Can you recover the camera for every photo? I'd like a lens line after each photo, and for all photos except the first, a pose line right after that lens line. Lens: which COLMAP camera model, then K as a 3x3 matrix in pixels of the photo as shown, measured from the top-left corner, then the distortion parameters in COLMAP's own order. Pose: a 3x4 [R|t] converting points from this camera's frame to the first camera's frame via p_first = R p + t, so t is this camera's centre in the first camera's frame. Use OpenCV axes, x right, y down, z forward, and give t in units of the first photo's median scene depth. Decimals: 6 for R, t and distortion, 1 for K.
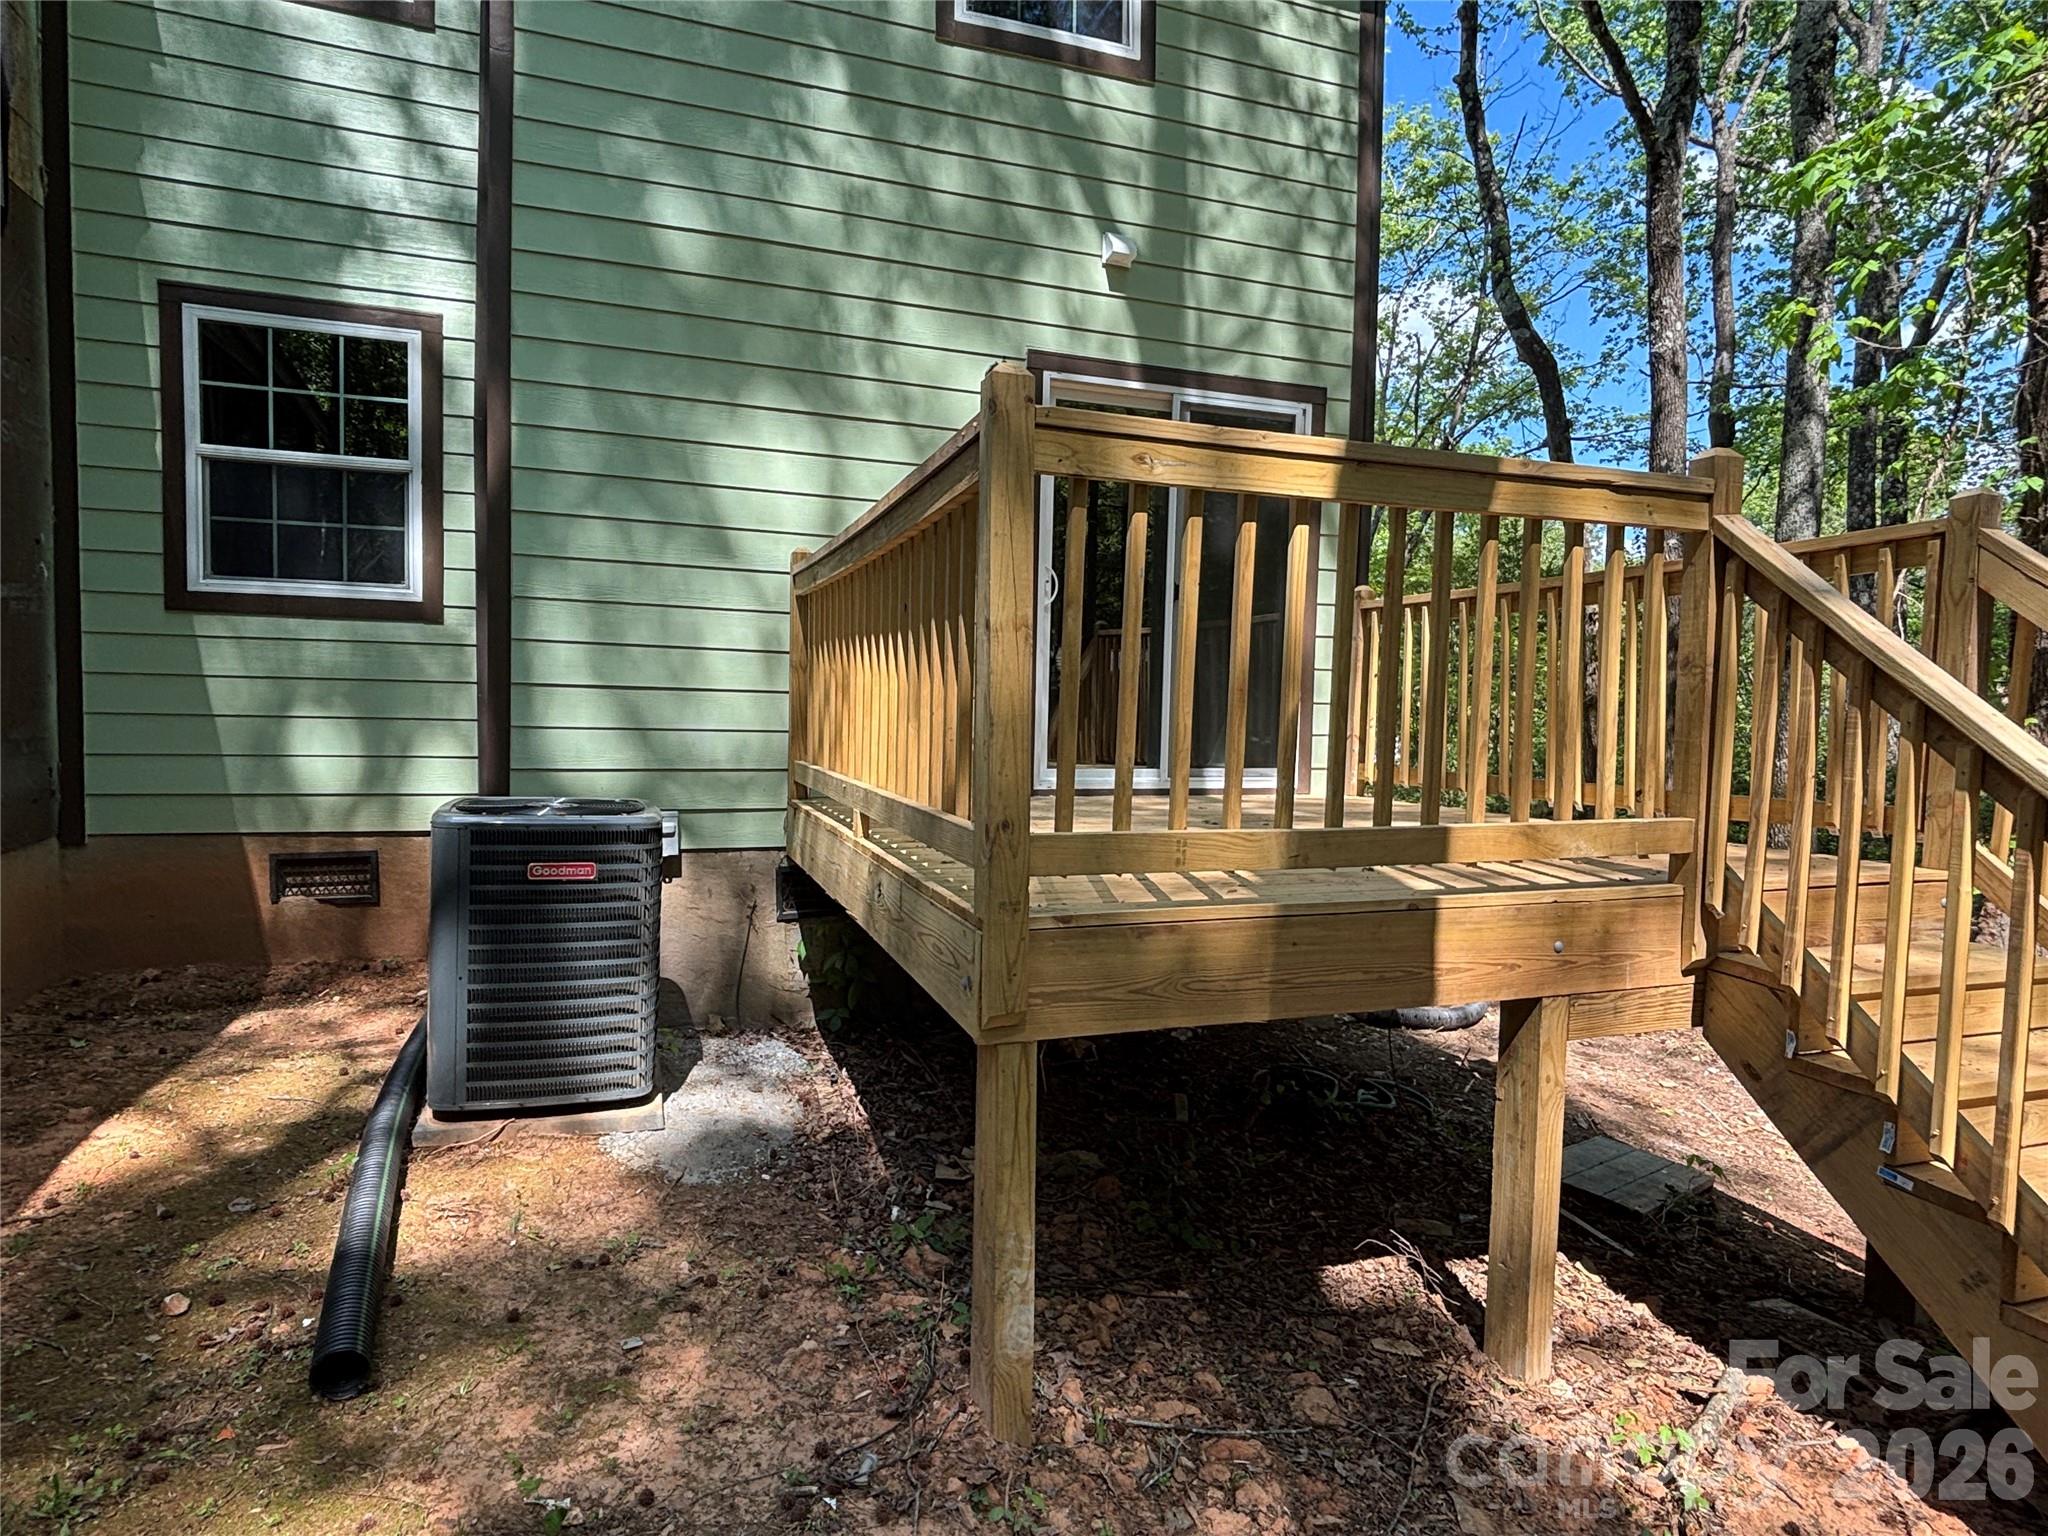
lens RADIAL K [[1141.3, 0, 1031.5], [0, 1141.3, 778.2], [0, 0, 1]] dist [0.005235, -0.003130]
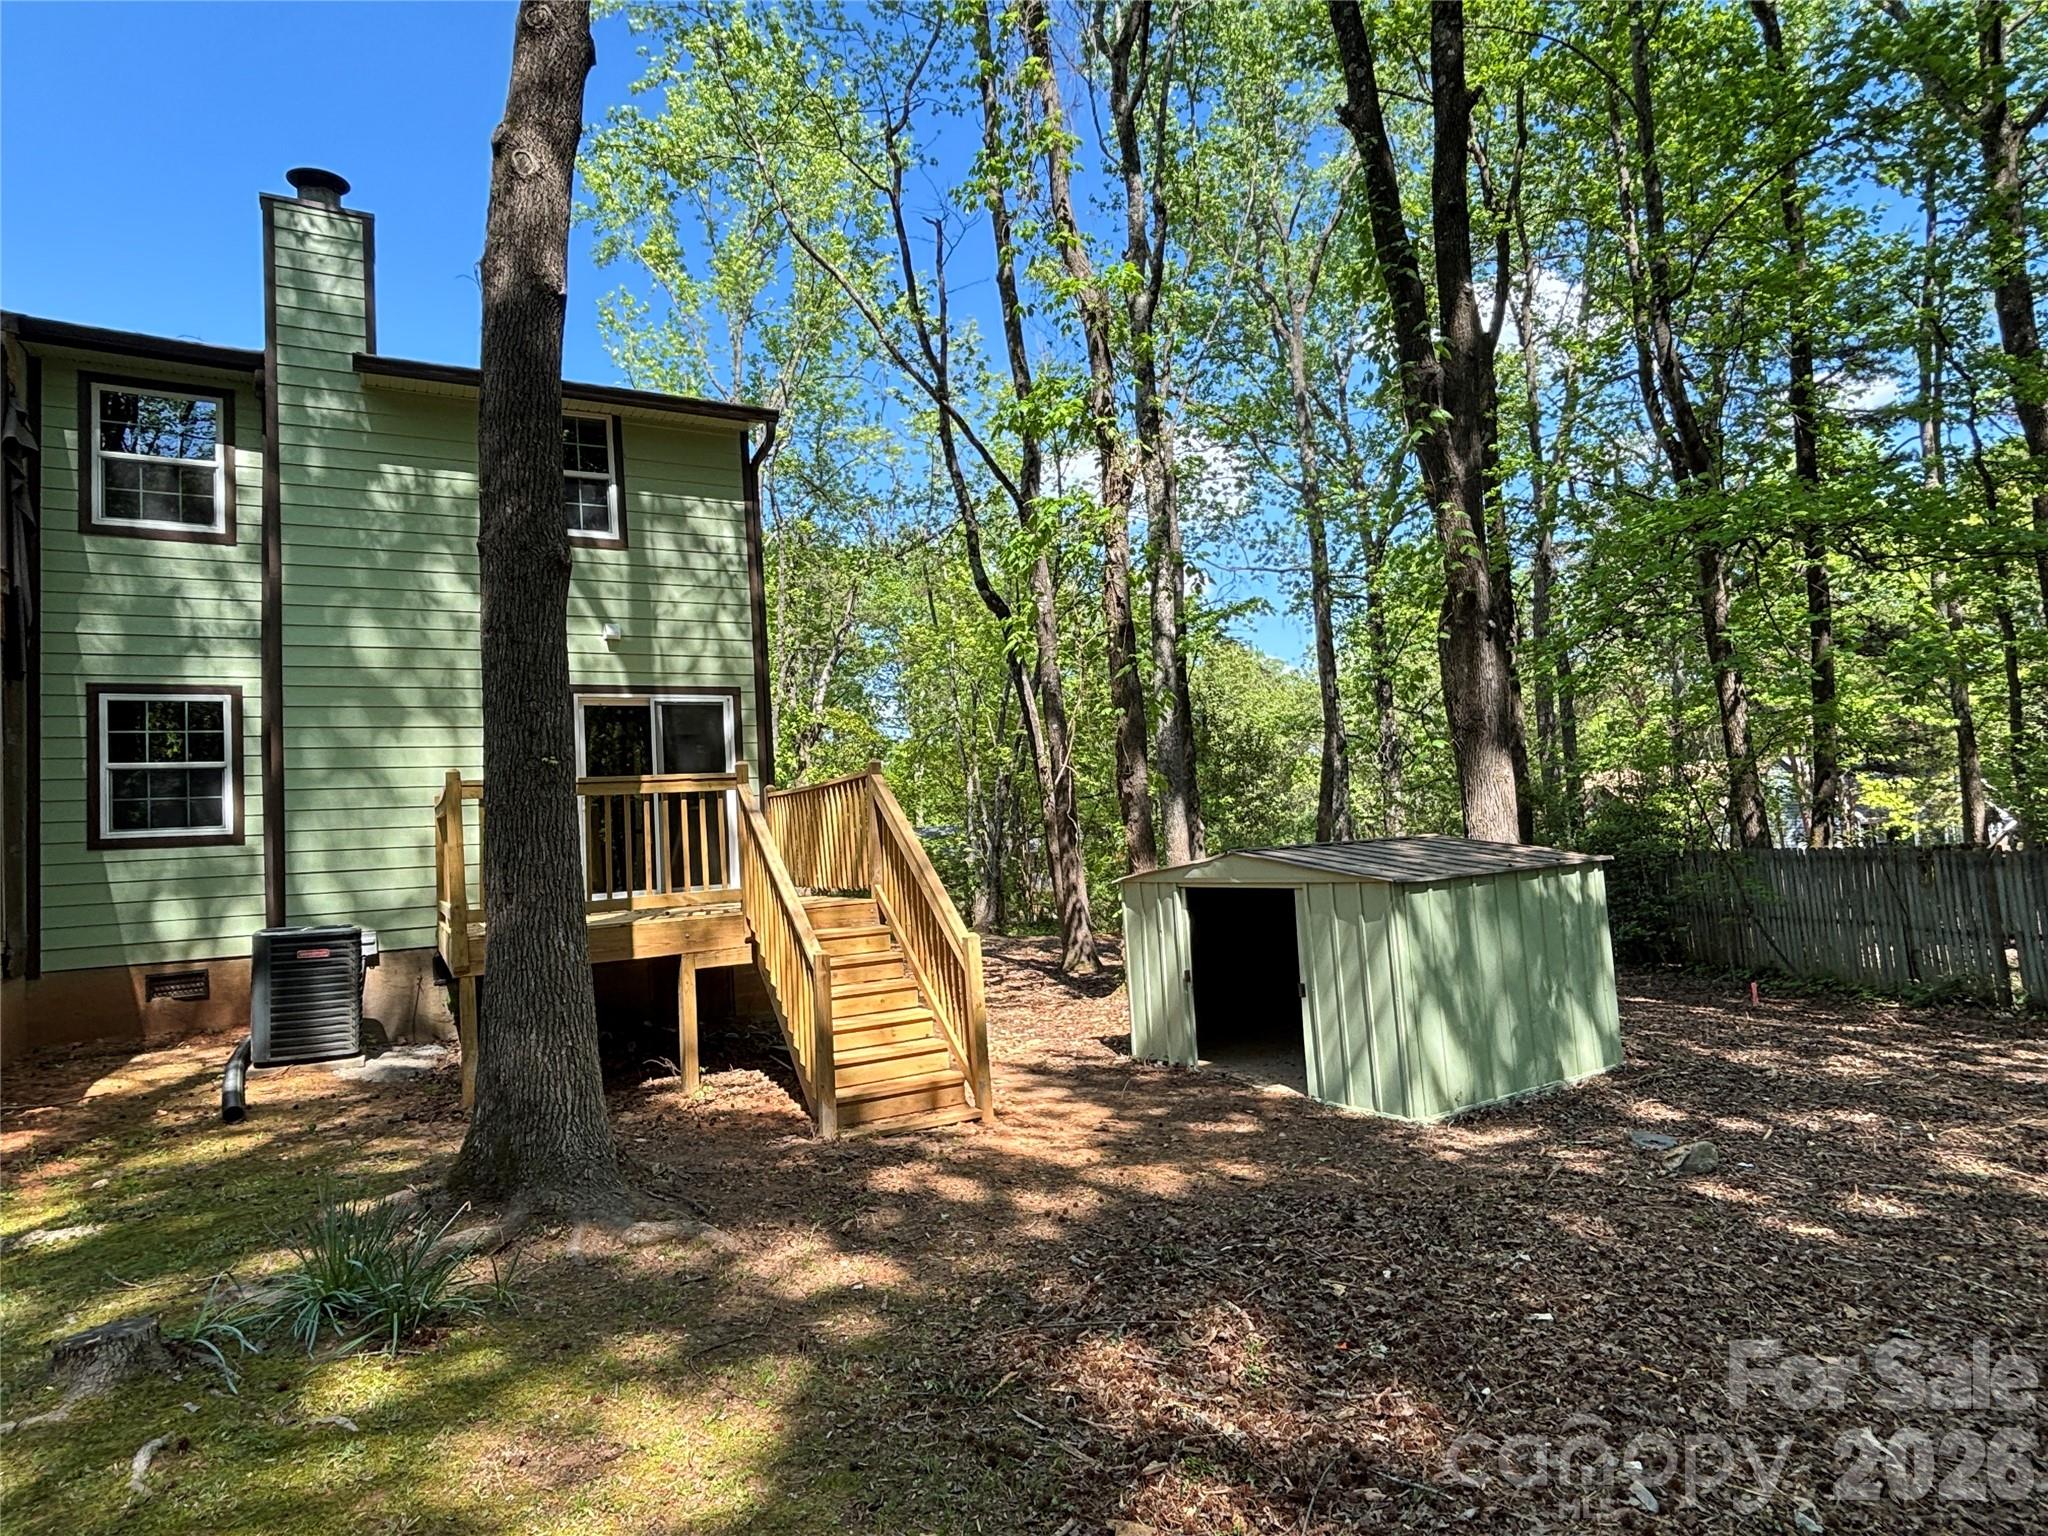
lens RADIAL K [[1141.3, 0, 1031.5], [0, 1141.3, 778.2], [0, 0, 1]] dist [0.005235, -0.003130]
pose [[0.983847, -0.068836, 0.165246, 0.475758], [0.087315, 0.990385, -0.107299, 0.075283], [-0.156272, 0.119994, 0.980398, -1.105717]]
